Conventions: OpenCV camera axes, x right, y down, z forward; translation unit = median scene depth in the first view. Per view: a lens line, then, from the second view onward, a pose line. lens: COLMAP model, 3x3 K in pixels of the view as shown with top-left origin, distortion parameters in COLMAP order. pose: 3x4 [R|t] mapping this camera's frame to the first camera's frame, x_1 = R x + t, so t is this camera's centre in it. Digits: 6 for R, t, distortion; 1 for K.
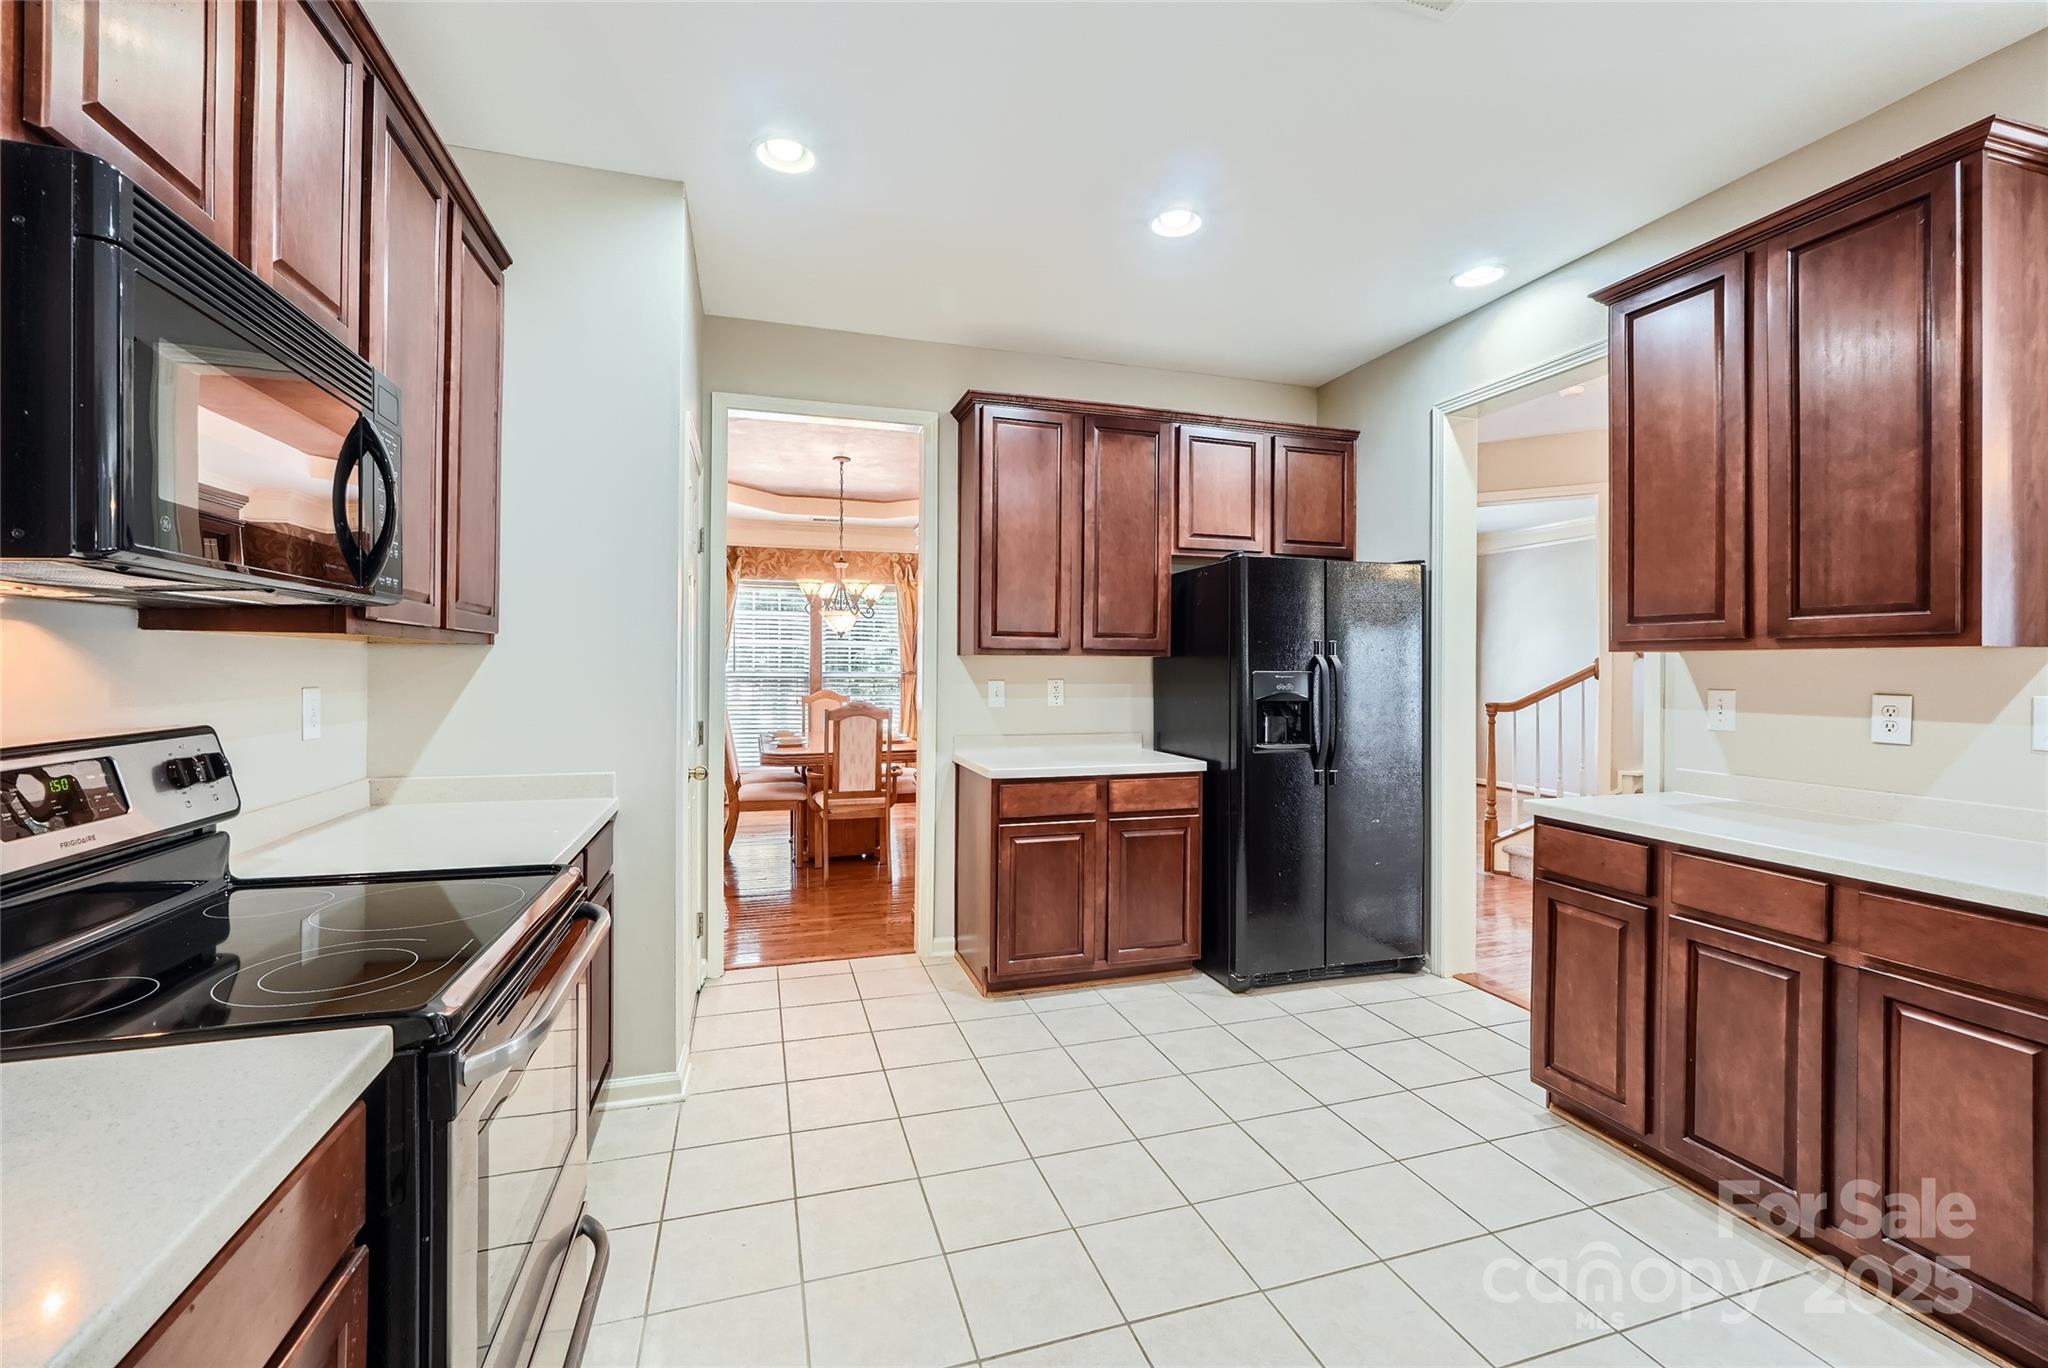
lens RADIAL K [[864.5, 0, 1021.2], [0, 864.5, 678.8], [0, 0, 1]] dist [-0.003080, 0.000388]
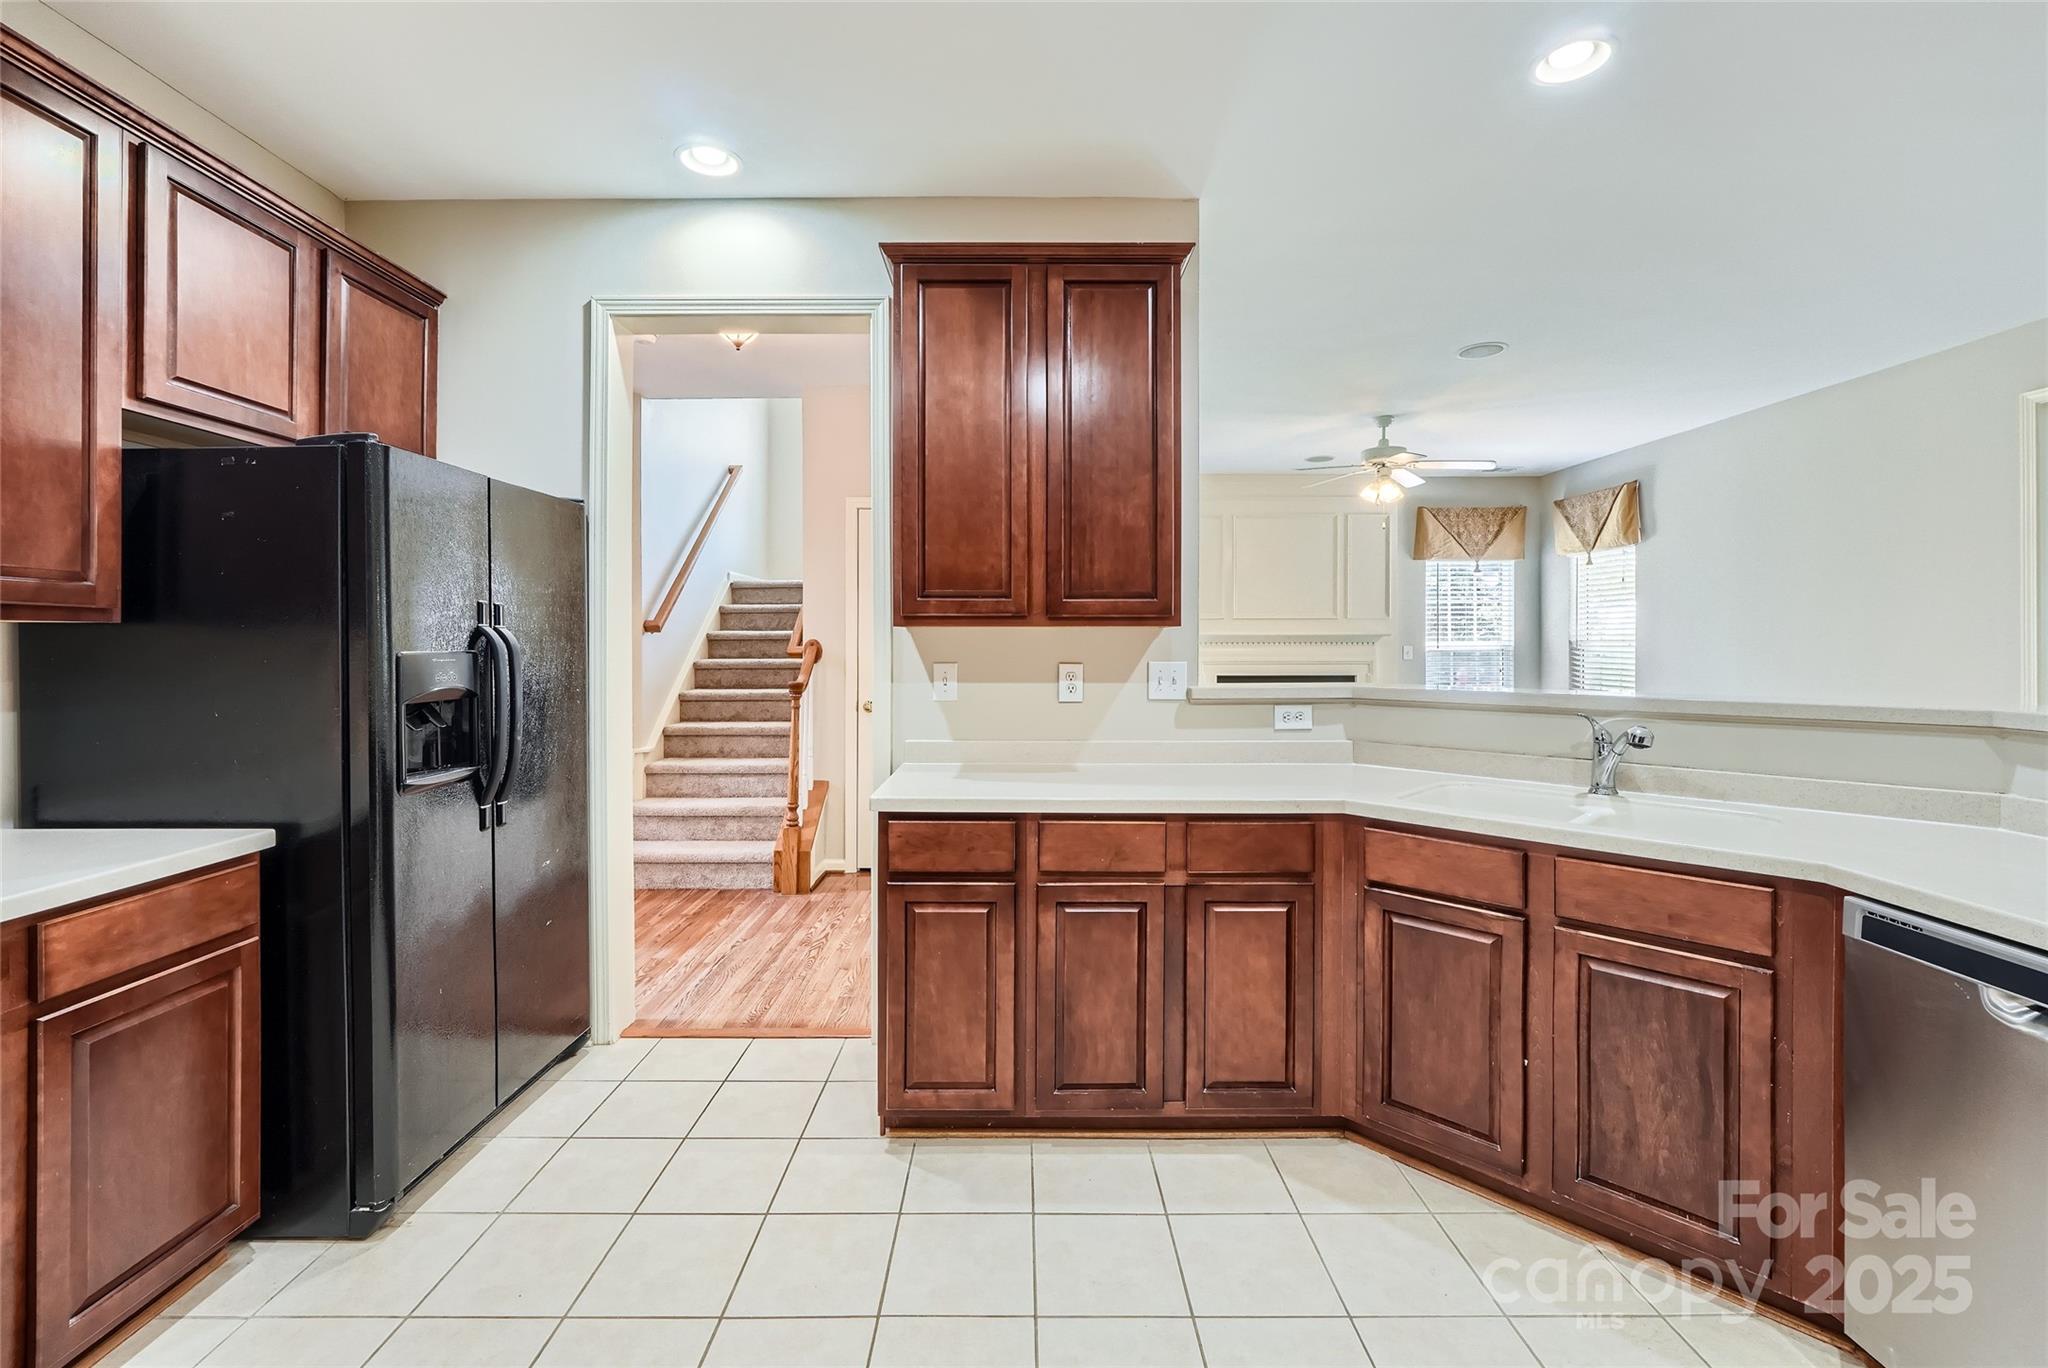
lens RADIAL K [[867.4, 0, 1031.3], [0, 867.4, 649.3], [0, 0, 1]] dist [-0.010728, 0.000368]
pose [[0.295257, -0.011781, 0.955345, -0.217715], [0.014921, 0.999859, 0.007718, -0.012378], [-0.955301, 0.011976, 0.295391, 0.653591]]
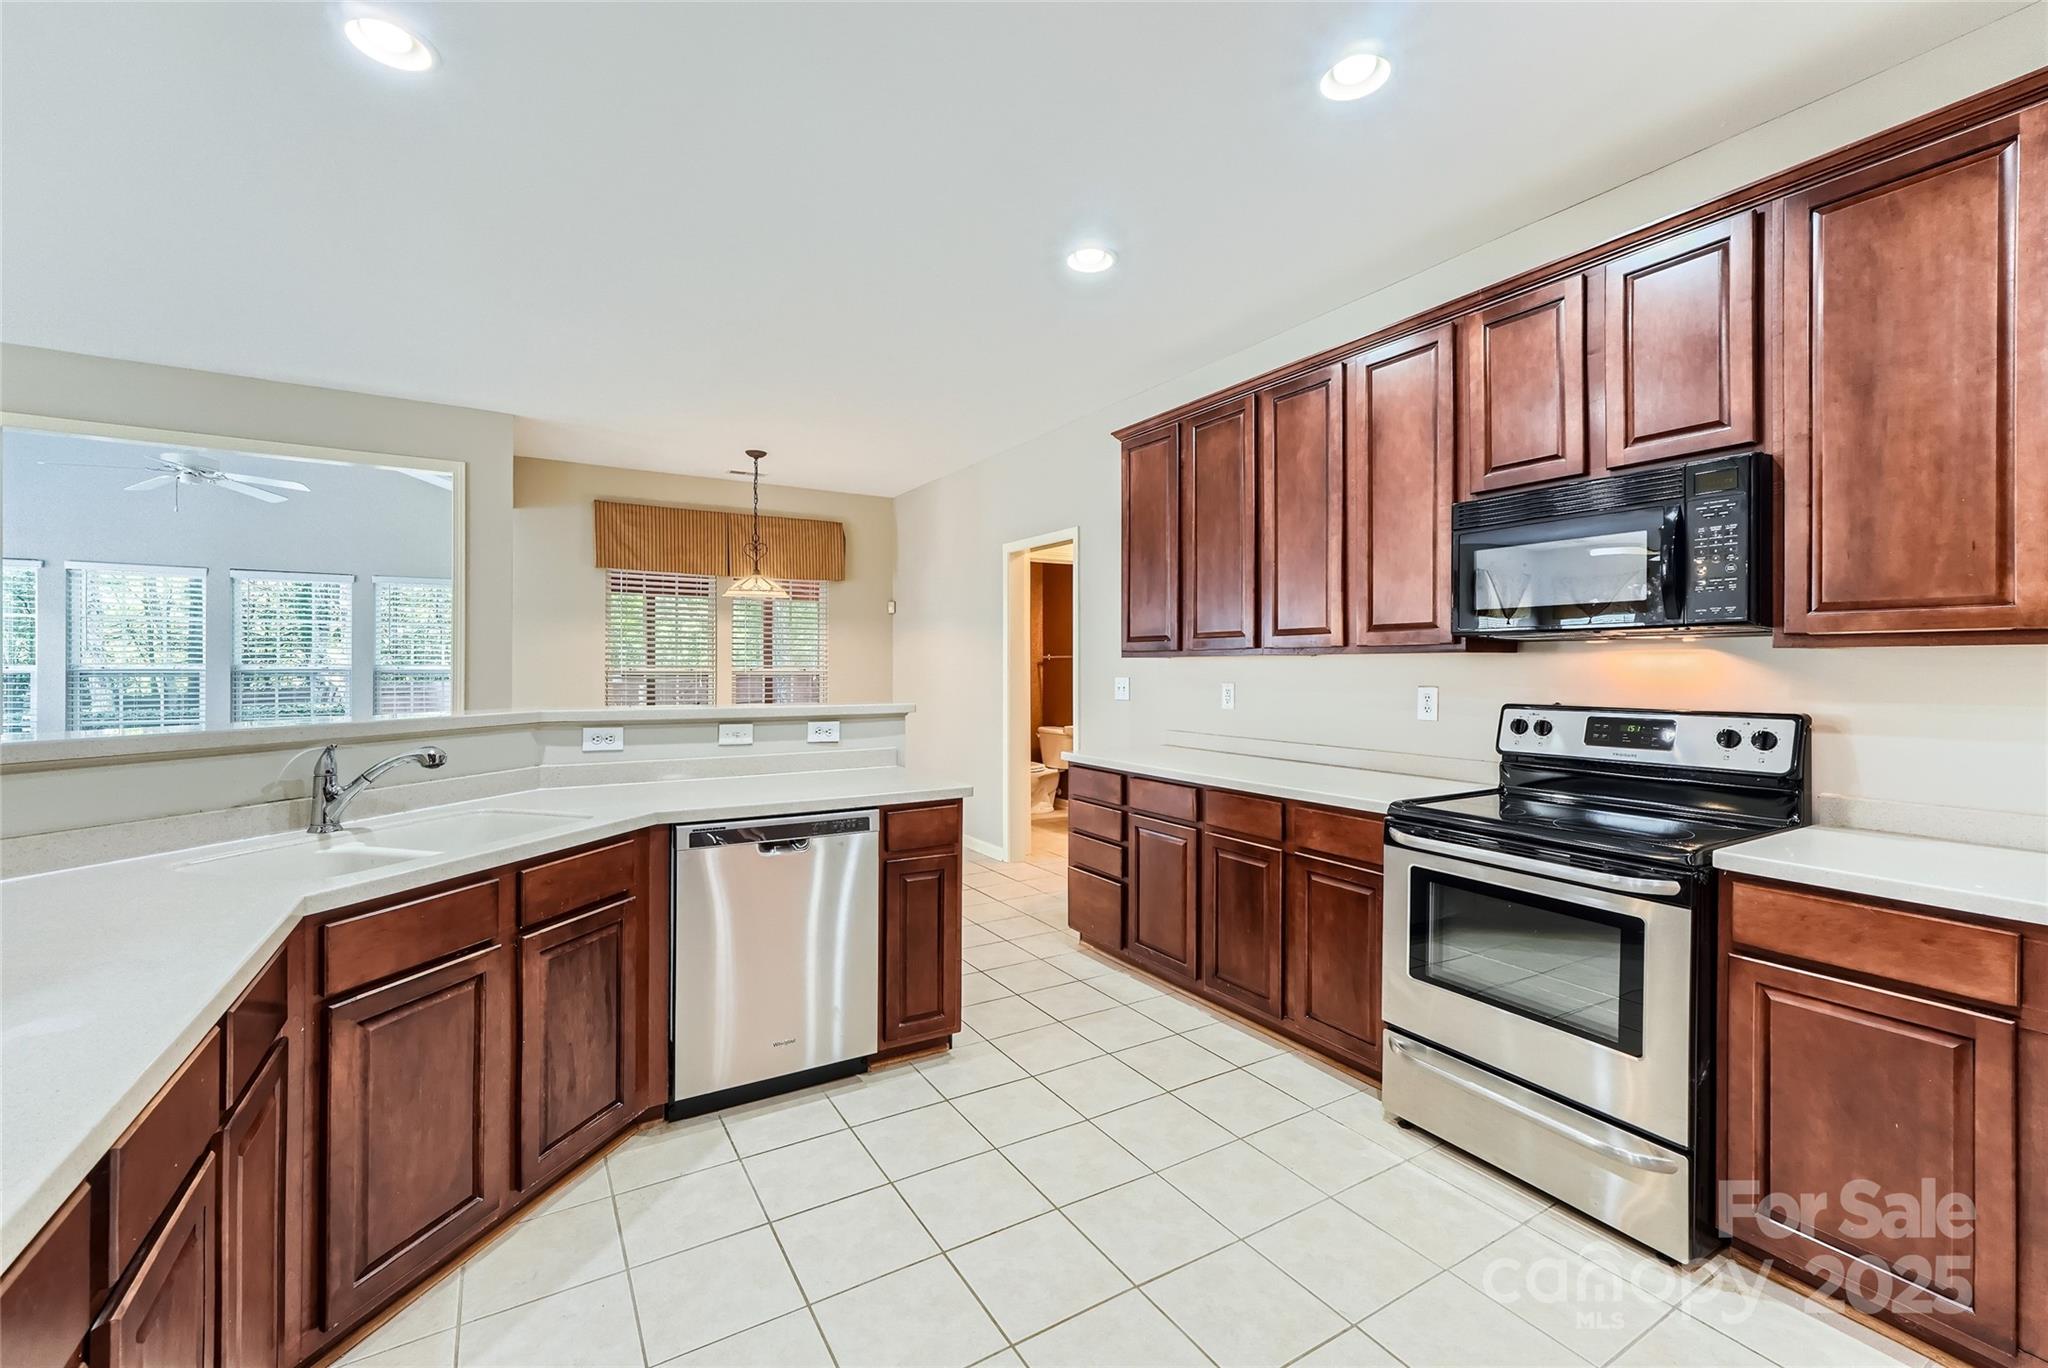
lens RADIAL K [[855.1, 0, 1020.4], [0, 855.1, 673.8], [0, 0, 1]] dist [-0.003187, 0.000073]
pose [[-0.972446, -0.006280, -0.233045, 0.427254], [-0.010958, 0.999764, 0.018784, -0.018363], [0.232872, 0.020820, -0.972284, 1.358741]]
